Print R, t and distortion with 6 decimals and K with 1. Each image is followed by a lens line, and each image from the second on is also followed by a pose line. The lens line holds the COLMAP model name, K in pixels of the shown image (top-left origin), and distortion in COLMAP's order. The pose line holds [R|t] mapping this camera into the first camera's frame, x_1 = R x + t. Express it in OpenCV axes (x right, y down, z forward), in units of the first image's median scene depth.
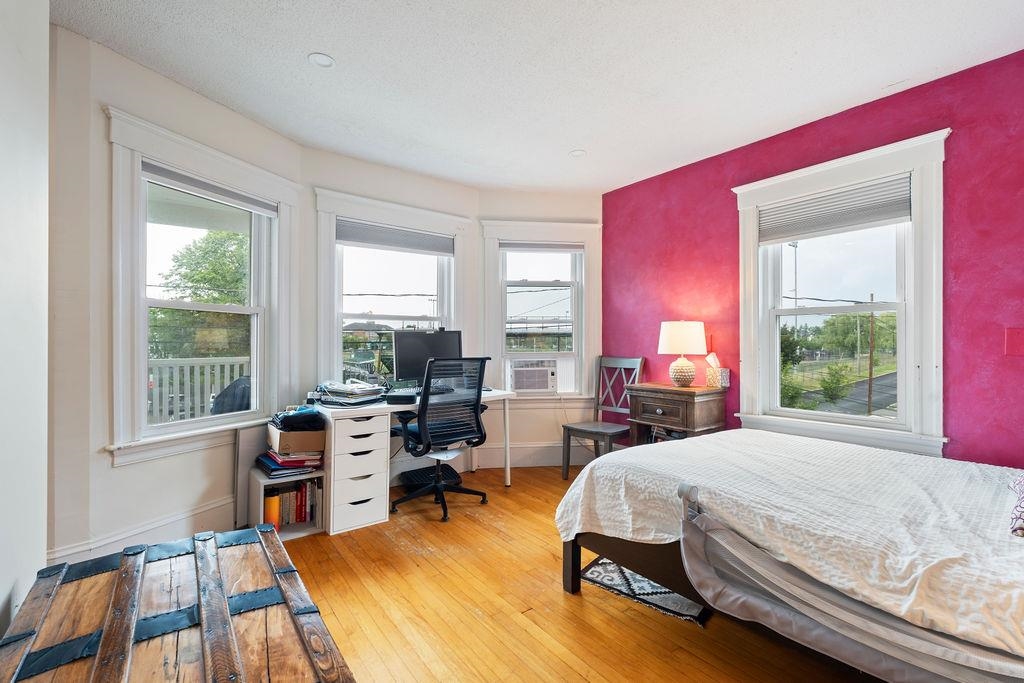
lens RADIAL K [[451.2, 0, 512.4], [0, 451.2, 342.2], [0, 0, 1]] dist [-0.002014, 0.000757]
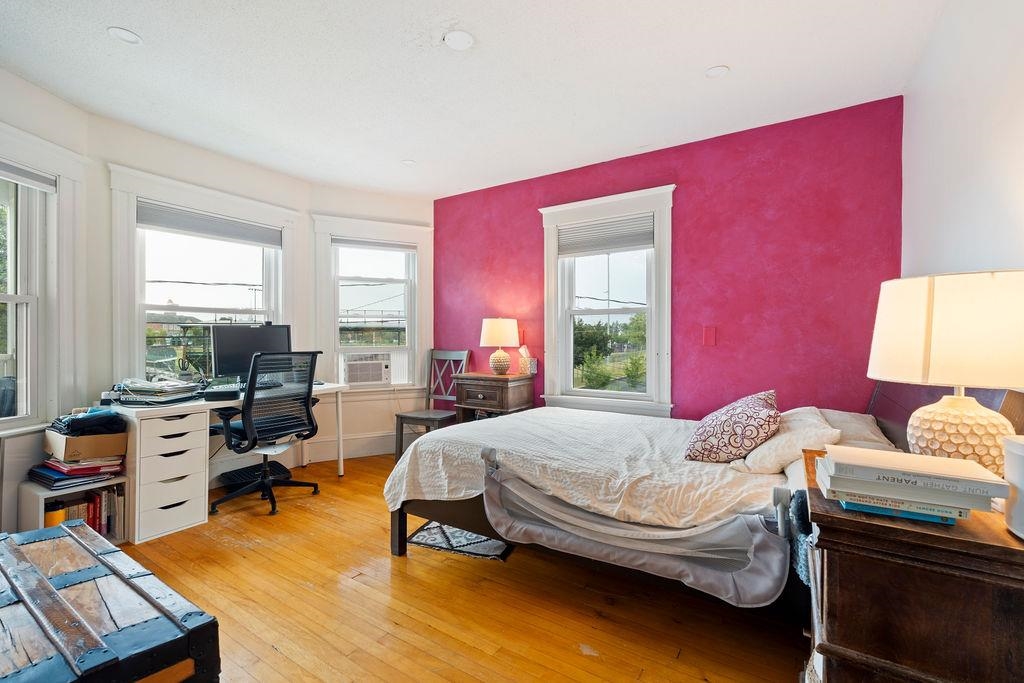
lens RADIAL K [[451.2, 0, 512.4], [0, 451.2, 340.1], [0, 0, 1]] dist [-0.002014, 0.000757]
pose [[0.940739, -0.002780, 0.339121, 0.011598], [0.000309, 0.999973, 0.007340, 0.001035], [-0.339132, -0.006801, 0.940714, -0.120599]]
